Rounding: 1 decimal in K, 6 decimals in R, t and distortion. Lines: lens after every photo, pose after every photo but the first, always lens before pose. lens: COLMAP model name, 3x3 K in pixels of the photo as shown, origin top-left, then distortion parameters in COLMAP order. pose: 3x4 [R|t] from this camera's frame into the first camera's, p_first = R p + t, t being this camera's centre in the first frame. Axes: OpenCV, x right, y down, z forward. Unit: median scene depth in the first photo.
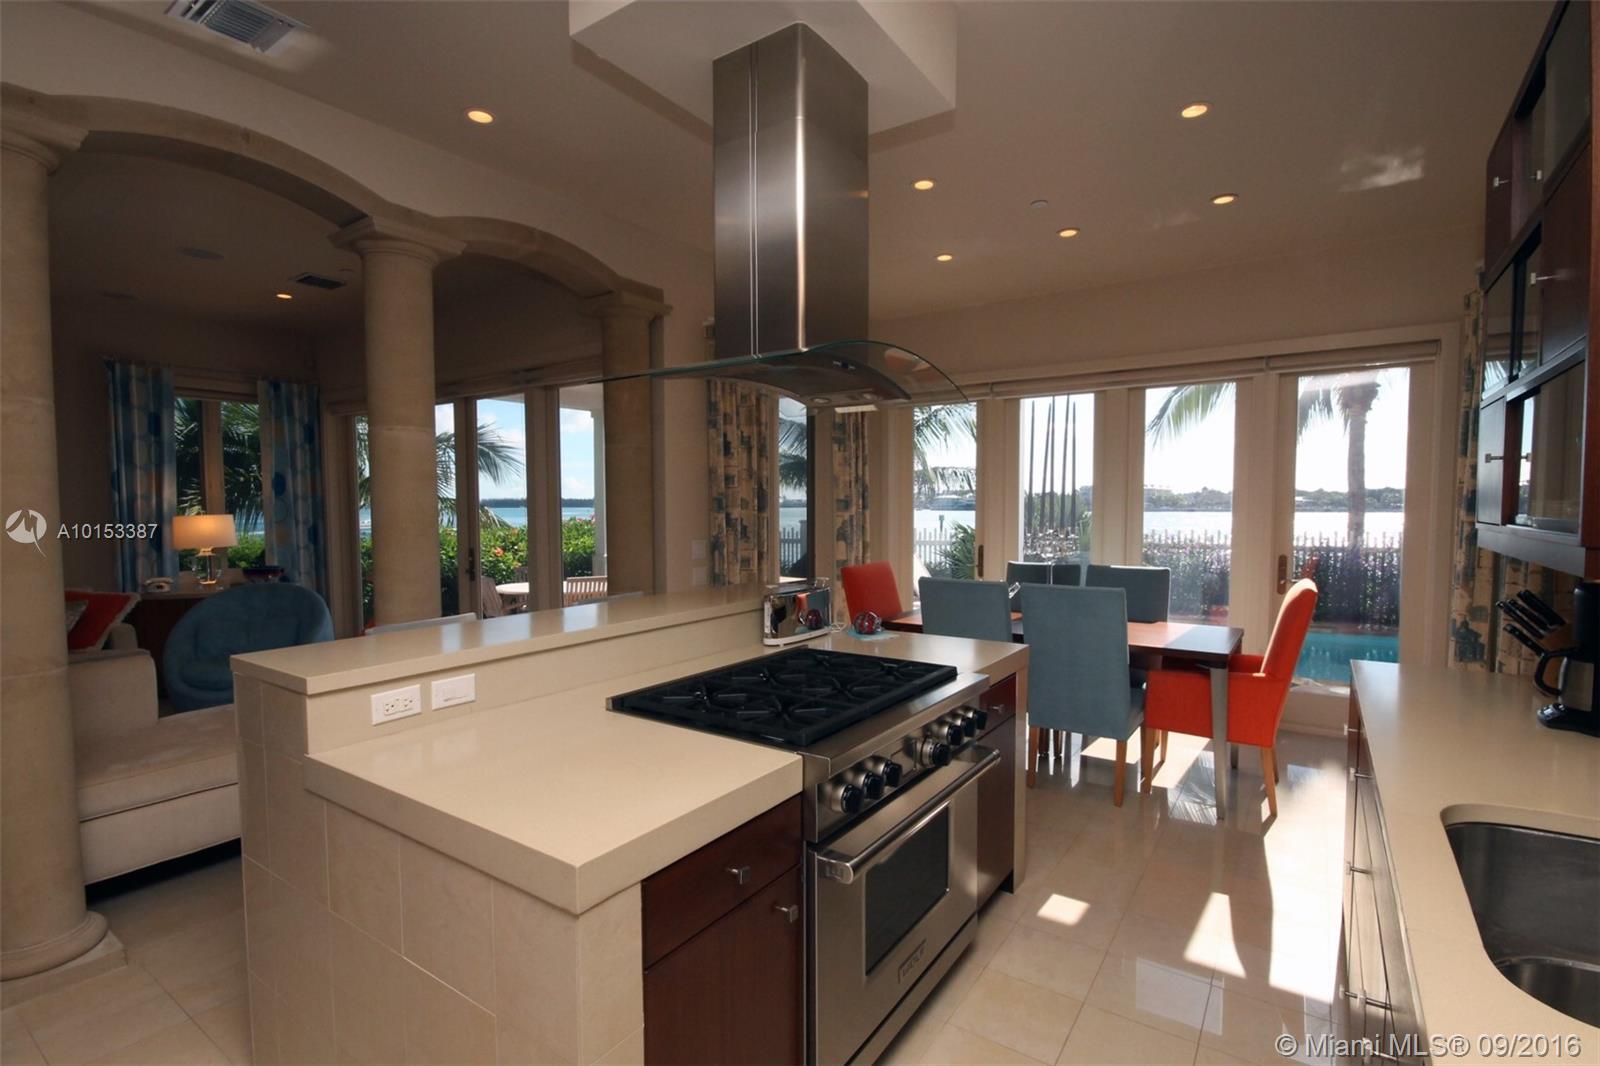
lens RADIAL K [[747.6, 0, 800.0], [0, 747.6, 533.0], [0, 0, 1]] dist [-0.001441, -0.000367]
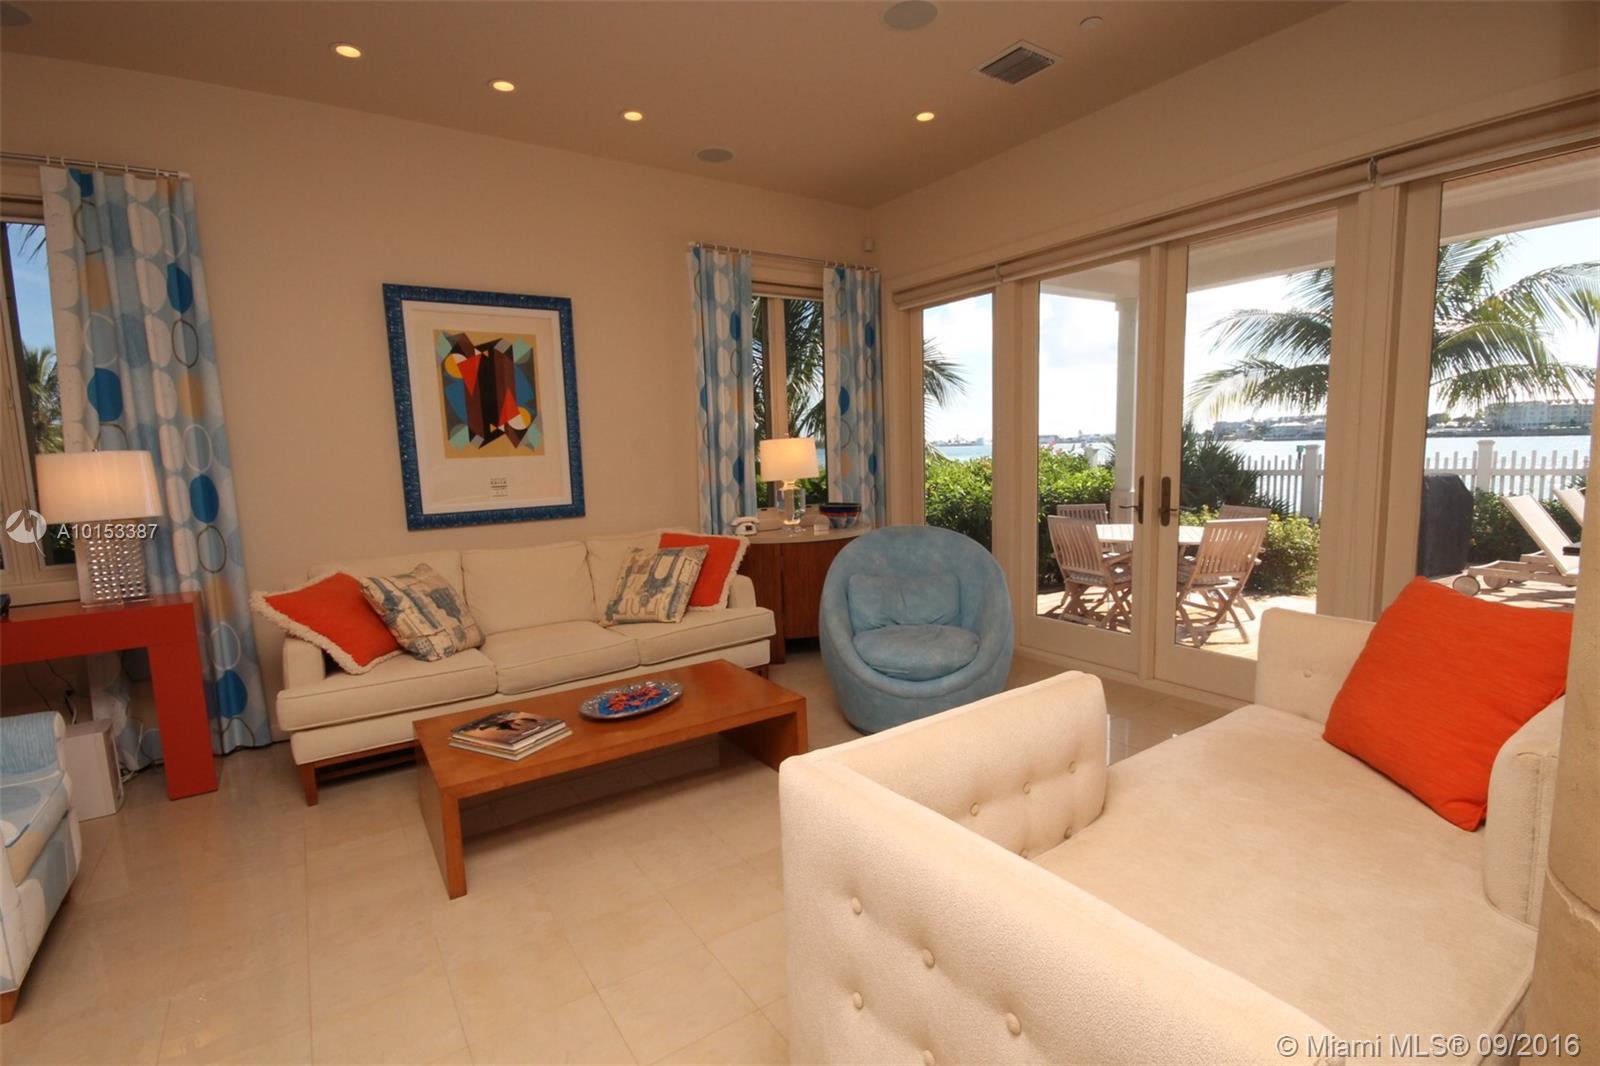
lens RADIAL K [[747.6, 0, 800.0], [0, 747.6, 533.0], [0, 0, 1]] dist [-0.001441, -0.000367]
pose [[0.936976, 0.018643, -0.348896, -0.450546], [0.010246, 0.996680, 0.080775, 0.010897], [0.349244, -0.079259, 0.933674, 0.226116]]
